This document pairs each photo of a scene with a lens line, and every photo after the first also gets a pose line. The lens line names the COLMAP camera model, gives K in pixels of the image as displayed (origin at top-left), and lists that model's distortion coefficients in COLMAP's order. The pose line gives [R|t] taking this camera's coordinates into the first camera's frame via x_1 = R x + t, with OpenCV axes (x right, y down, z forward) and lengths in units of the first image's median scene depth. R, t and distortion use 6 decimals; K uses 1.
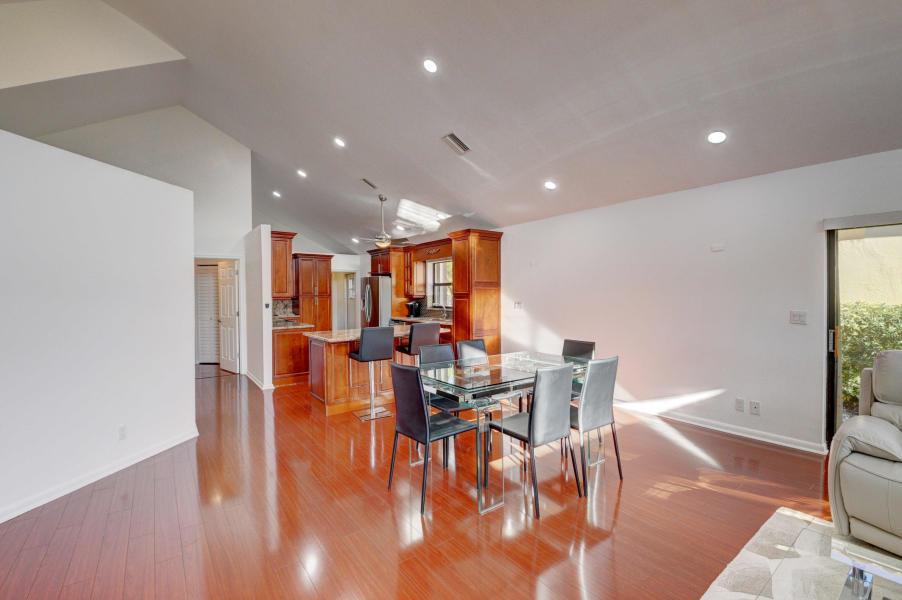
lens RADIAL K [[396.1, 0, 449.1], [0, 396.1, 296.9], [0, 0, 1]] dist [-0.000562, -0.014659]
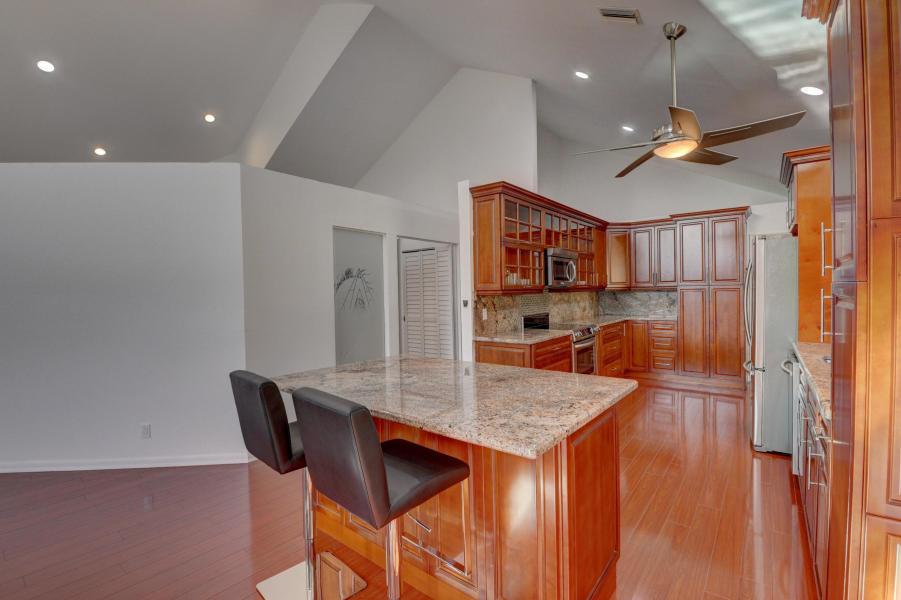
lens RADIAL K [[398.3, 0, 450.8], [0, 398.3, 297.5], [0, 0, 1]] dist [0.024606, -0.032559]
pose [[0.267902, 0.019340, -0.963252, 0.130162], [0.009798, 0.999692, 0.022797, -0.002265], [0.963396, -0.015545, 0.267630, 0.585021]]
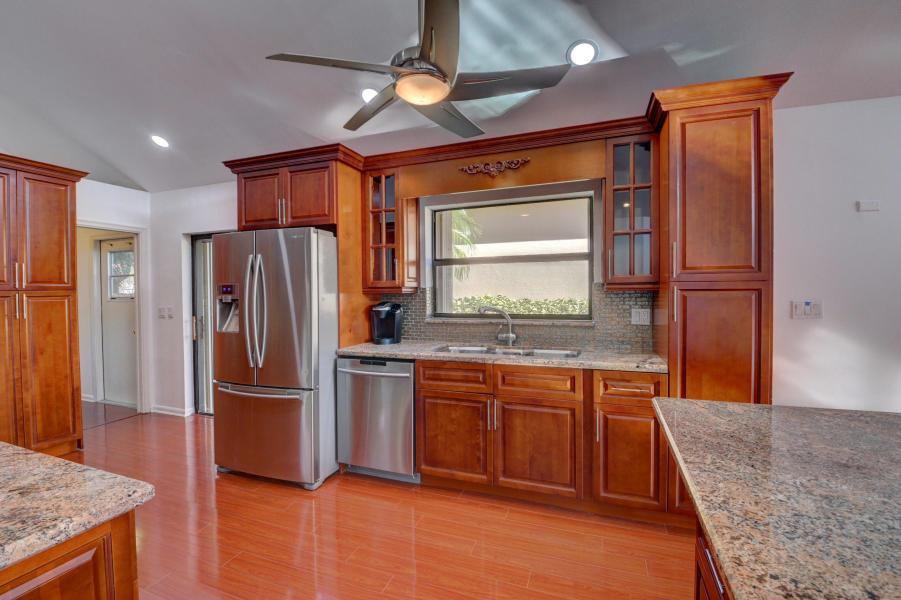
lens RADIAL K [[395.7, 0, 448.6], [0, 395.7, 296.9], [0, 0, 1]] dist [-0.000562, -0.014659]
pose [[0.834625, -0.007734, 0.550764, -0.259555], [0.007012, 0.999970, 0.003417, 0.004626], [-0.550774, 0.001010, 0.834654, 0.652127]]
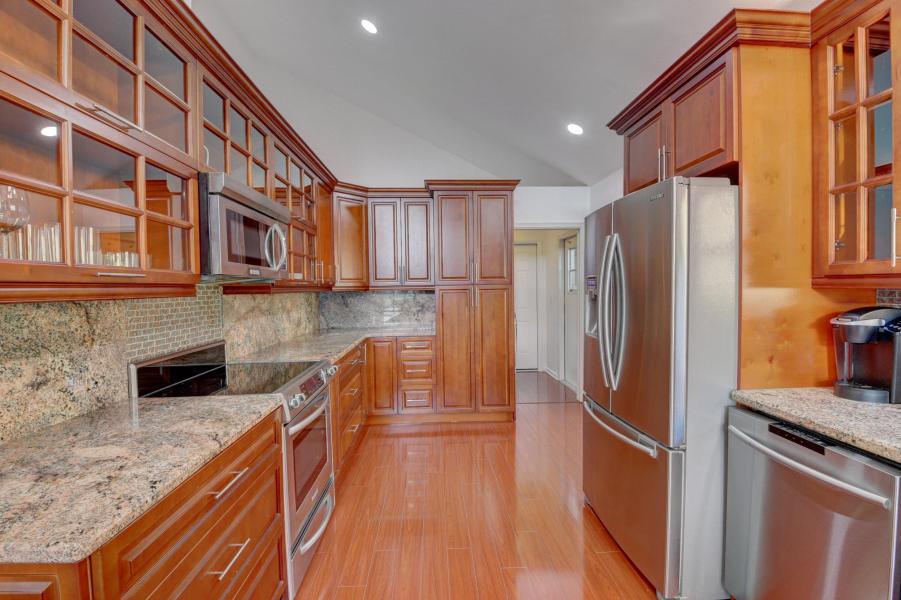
lens RADIAL K [[395.7, 0, 448.6], [0, 395.7, 296.9], [0, 0, 1]] dist [-0.000562, -0.014659]
pose [[0.832137, 0.010166, -0.554478, -0.157659], [0.001292, 0.999794, 0.020269, 0.002003], [0.554569, -0.017584, 0.831952, 0.764307]]
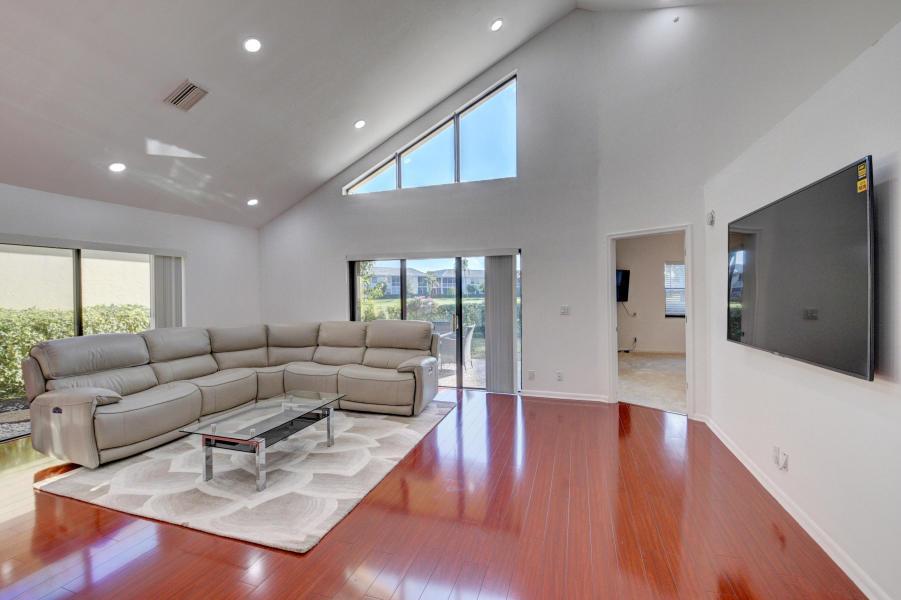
lens RADIAL K [[398.3, 0, 450.8], [0, 398.3, 297.5], [0, 0, 1]] dist [0.024606, -0.032559]
pose [[-0.583486, 0.003604, 0.812116, -0.239493], [0.024085, 0.999627, 0.012868, 0.000991], [-0.811766, 0.027068, -0.583355, 0.195874]]
